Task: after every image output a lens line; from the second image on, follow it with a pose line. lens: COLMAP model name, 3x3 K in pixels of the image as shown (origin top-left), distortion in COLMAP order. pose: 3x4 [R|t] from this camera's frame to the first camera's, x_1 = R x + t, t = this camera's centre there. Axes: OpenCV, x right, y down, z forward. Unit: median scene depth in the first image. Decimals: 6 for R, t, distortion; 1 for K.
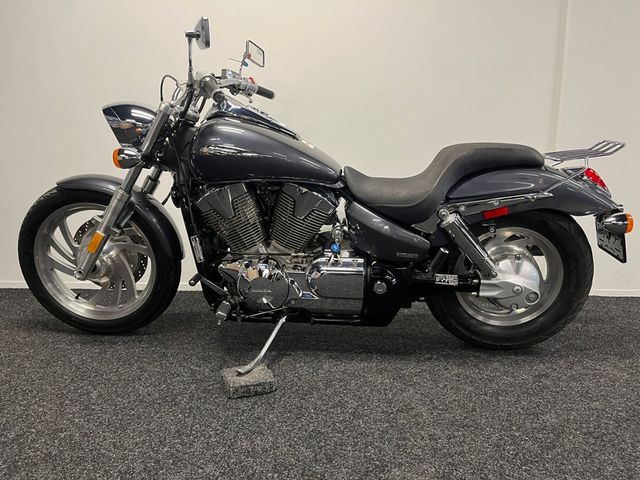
lens RADIAL K [[482.5, 0, 317.0], [0, 482.5, 240.7], [0, 0, 1]] dist [0.076087, -0.097573]
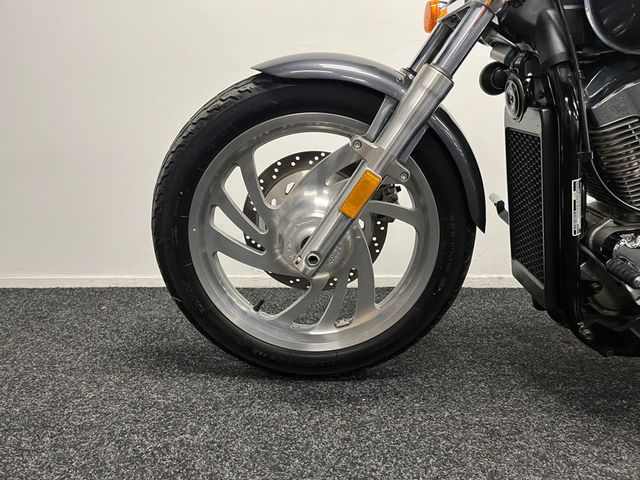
lens RADIAL K [[482.5, 0, 317.0], [0, 482.5, 240.7], [0, 0, 1]] dist [0.076087, -0.097573]
pose [[0.997279, -0.006945, 0.073396, -0.530391], [0.005417, 0.999765, 0.020997, 0.039312], [-0.073525, -0.020543, 0.997082, 0.554529]]
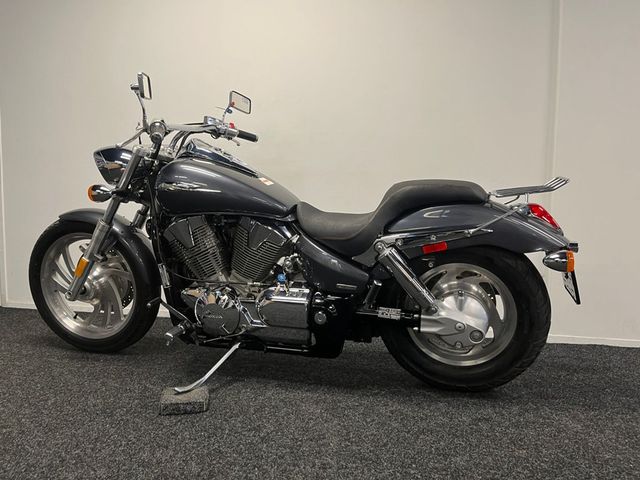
lens RADIAL K [[484.5, 0, 317.9], [0, 484.5, 236.3], [0, 0, 1]] dist [0.079462, -0.106832]
pose [[0.983827, 0.016619, -0.178346, 0.289858], [-0.034048, 0.994884, -0.095116, 0.021533], [0.175853, 0.099651, 0.979360, -0.027202]]
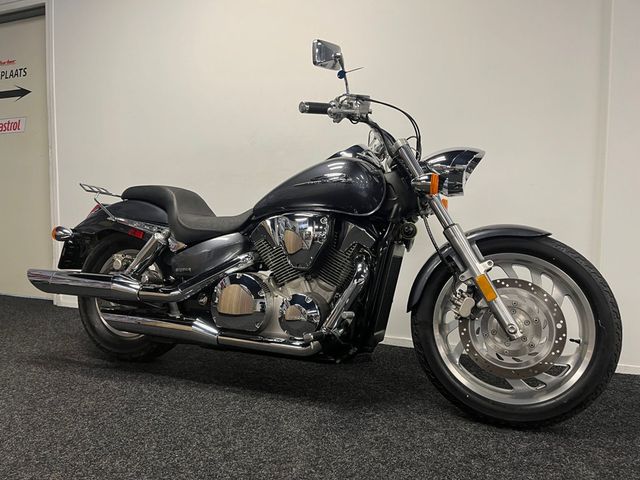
lens RADIAL K [[482.5, 0, 317.0], [0, 482.5, 240.7], [0, 0, 1]] dist [0.076087, -0.097573]
pose [[0.936739, 0.028433, -0.348872, 0.454474], [-0.066118, 0.993126, -0.096591, 0.009242], [0.343728, 0.113547, 0.932179, 0.077752]]
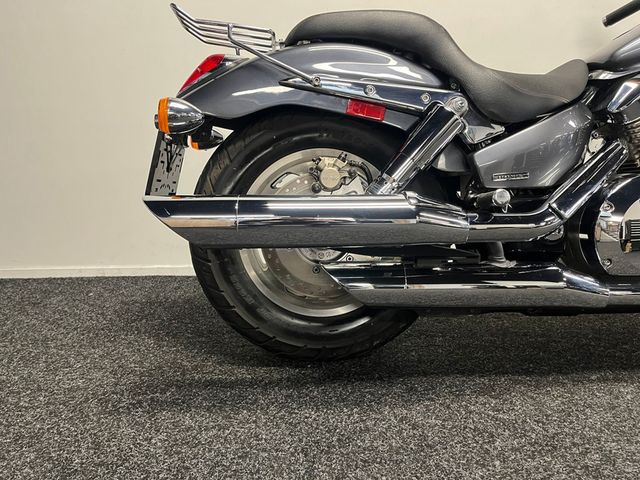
lens RADIAL K [[482.5, 0, 317.0], [0, 482.5, 240.7], [0, 0, 1]] dist [0.076087, -0.097573]
pose [[0.996486, -0.021744, 0.080889, -0.478037], [0.018453, 0.998980, 0.041217, 0.035535], [-0.081703, -0.039579, 0.995871, 0.451330]]
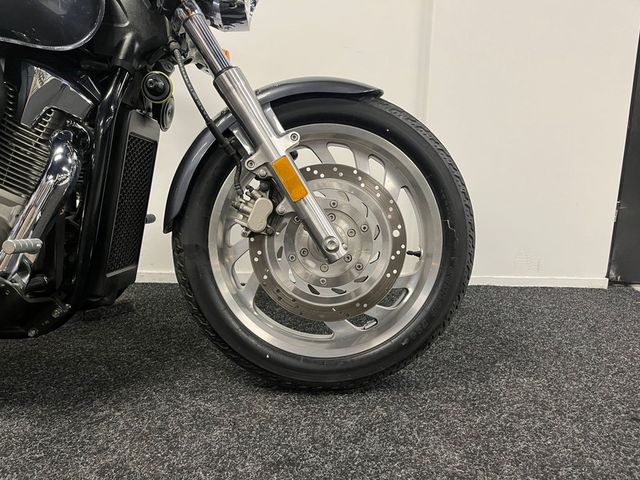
lens RADIAL K [[482.5, 0, 317.0], [0, 482.5, 240.7], [0, 0, 1]] dist [0.076087, -0.097573]
pose [[0.999645, -0.002717, 0.026505, 0.451716], [0.001629, 0.999159, 0.040979, 0.032466], [-0.026594, -0.040921, 0.998808, 0.490789]]
